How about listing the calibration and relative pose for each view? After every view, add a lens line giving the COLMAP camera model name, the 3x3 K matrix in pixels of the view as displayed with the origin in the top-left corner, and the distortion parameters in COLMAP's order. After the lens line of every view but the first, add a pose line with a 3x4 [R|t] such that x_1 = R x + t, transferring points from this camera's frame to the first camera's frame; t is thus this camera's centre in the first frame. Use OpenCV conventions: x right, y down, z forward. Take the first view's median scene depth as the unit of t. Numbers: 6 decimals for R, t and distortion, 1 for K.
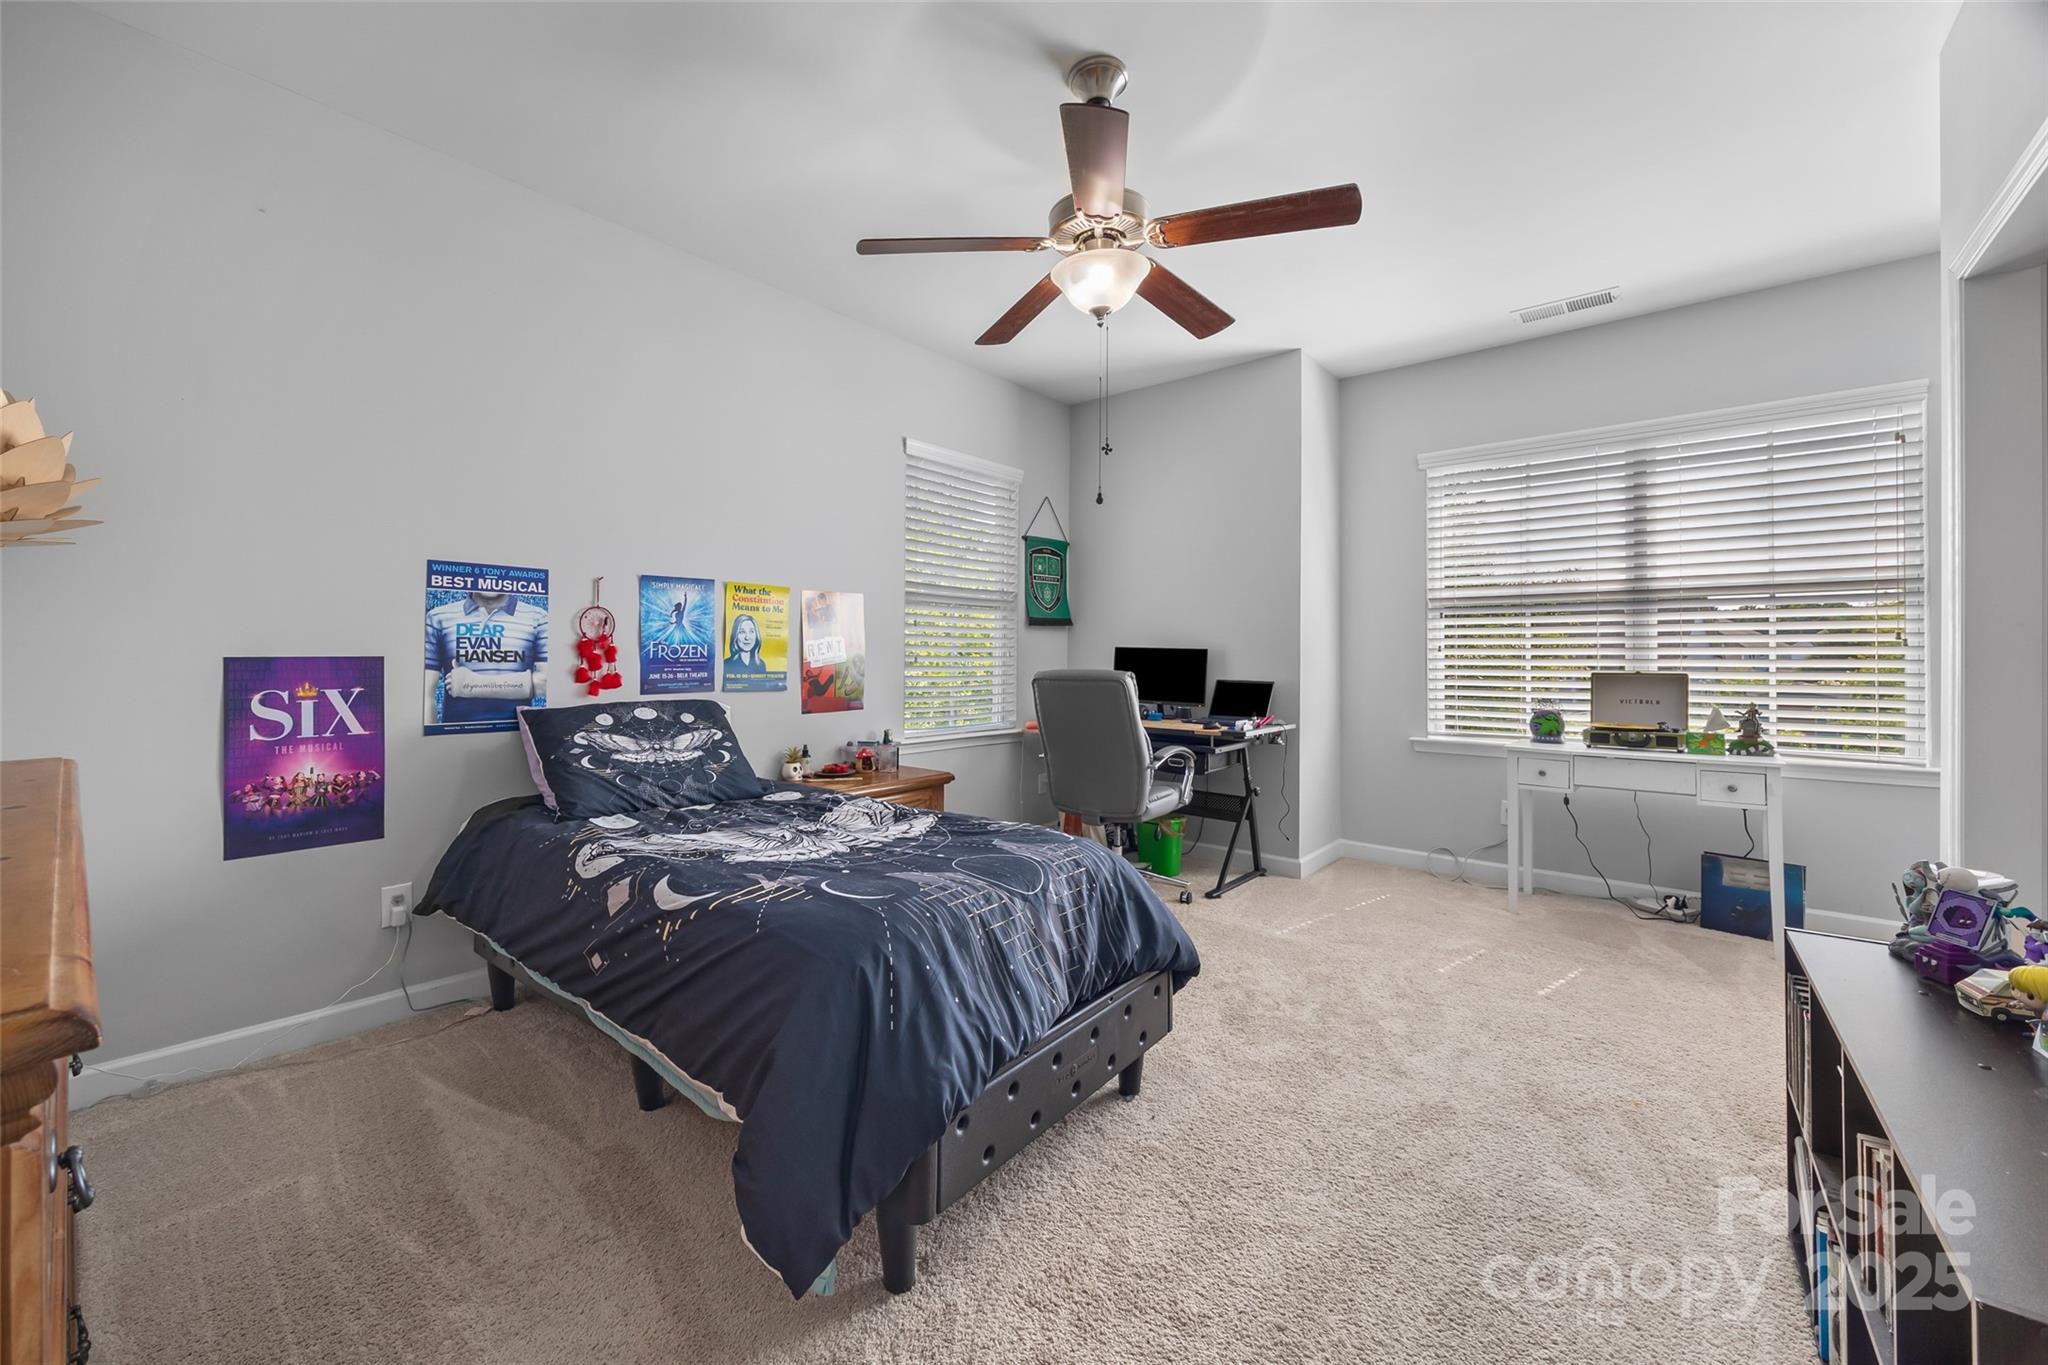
lens RADIAL K [[782.8, 0, 1024.2], [0, 782.8, 666.3], [0, 0, 1]] dist [-0.003116, 0.000220]
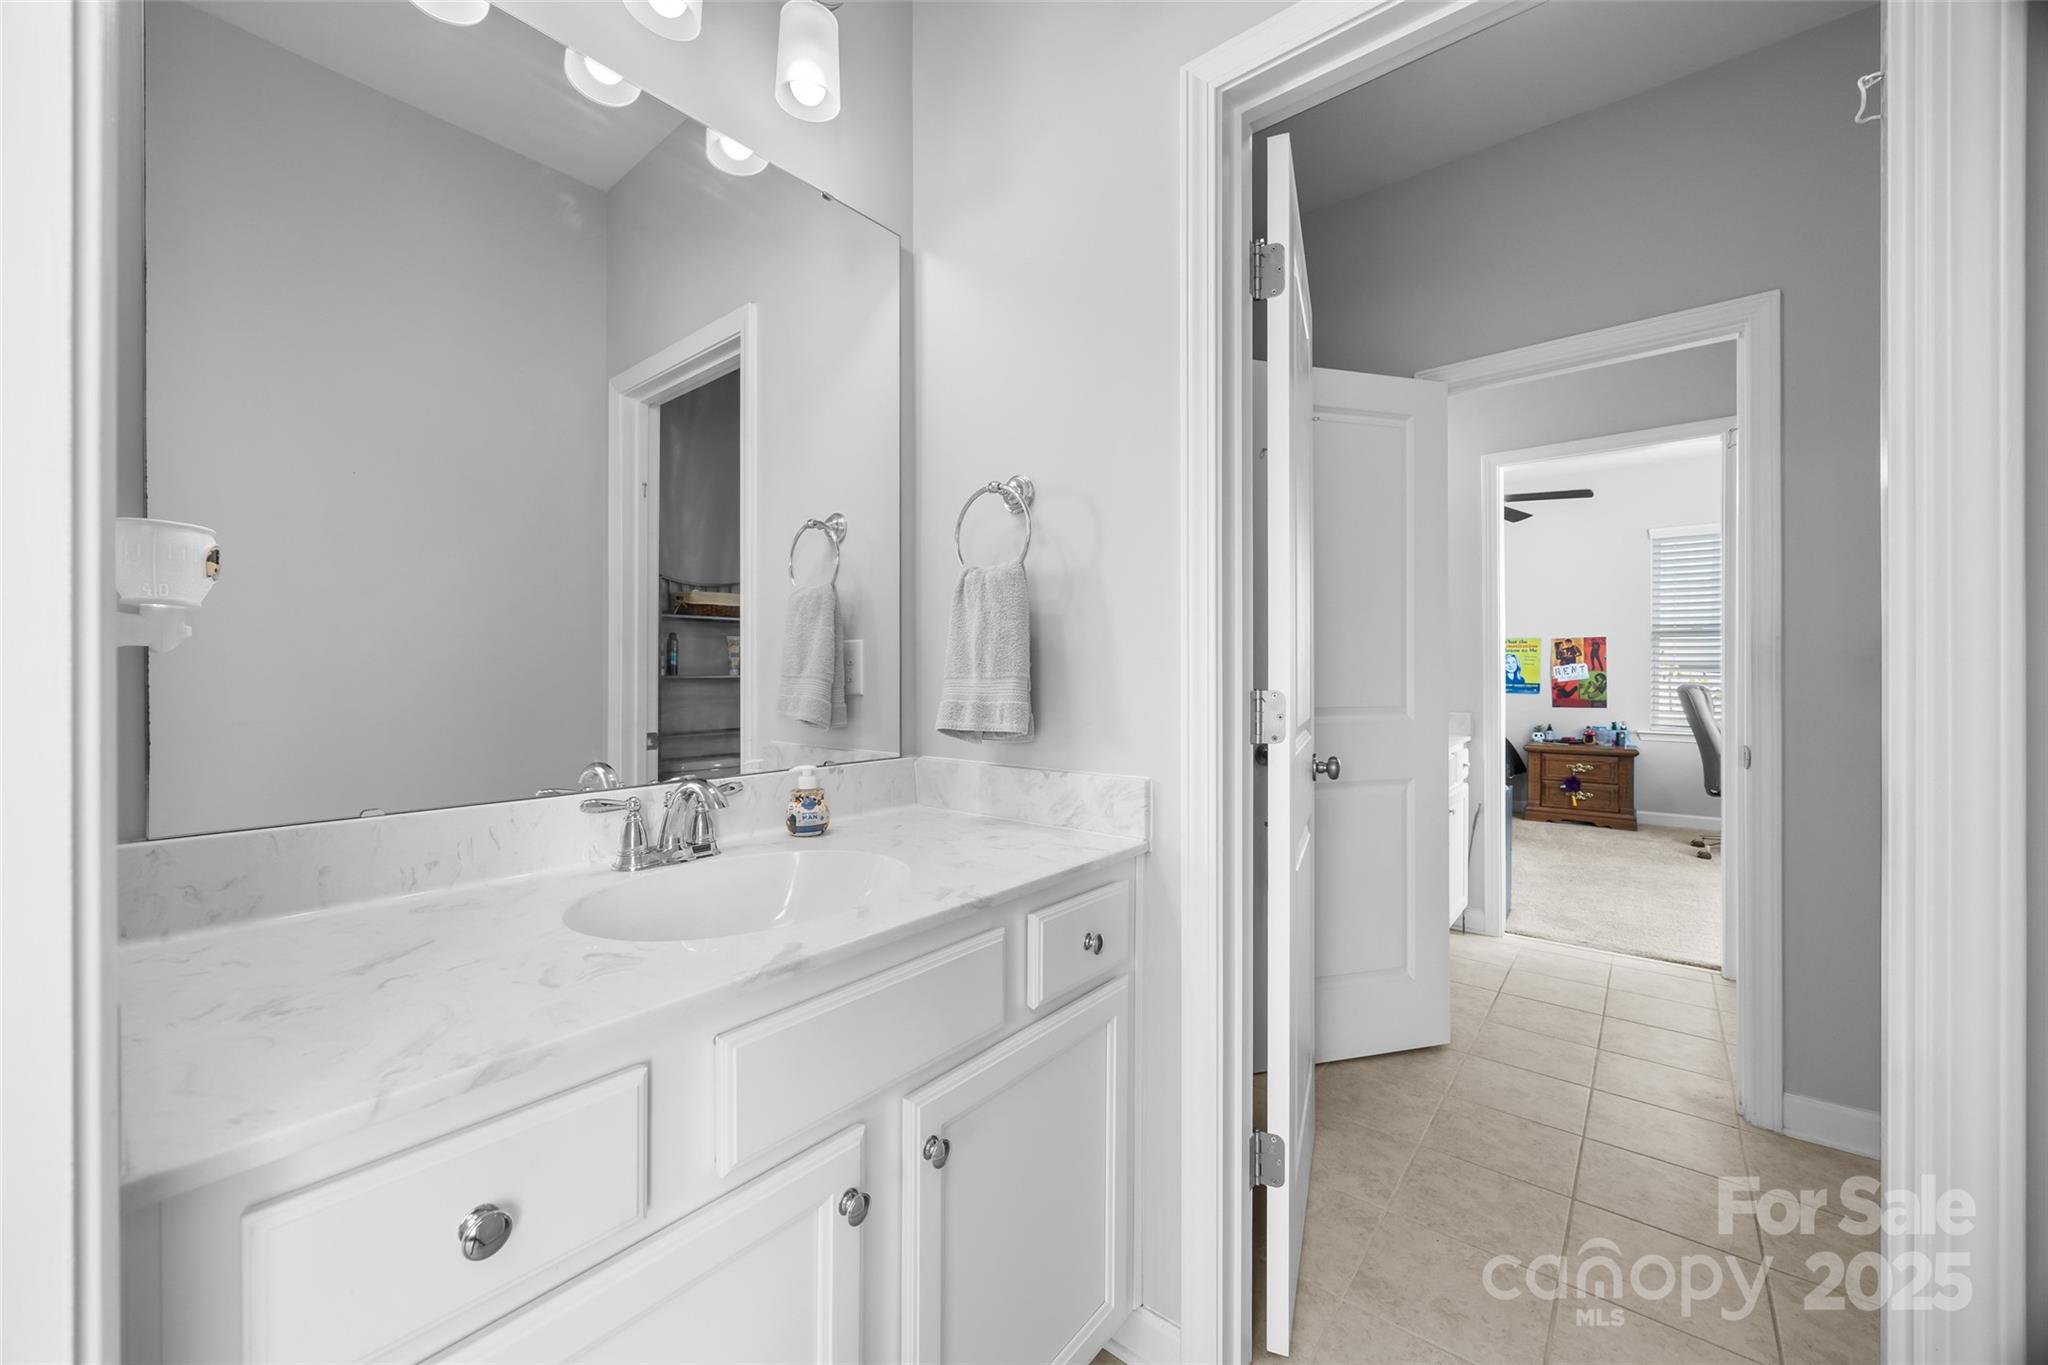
lens RADIAL K [[782.8, 0, 1039.6], [0, 782.8, 667.0], [0, 0, 1]] dist [-0.003116, 0.000220]
pose [[-0.004212, 0.000614, -0.999991, 1.539912], [-0.006240, 0.999980, 0.000641, -0.025049], [0.999972, 0.006243, -0.004208, -0.177621]]
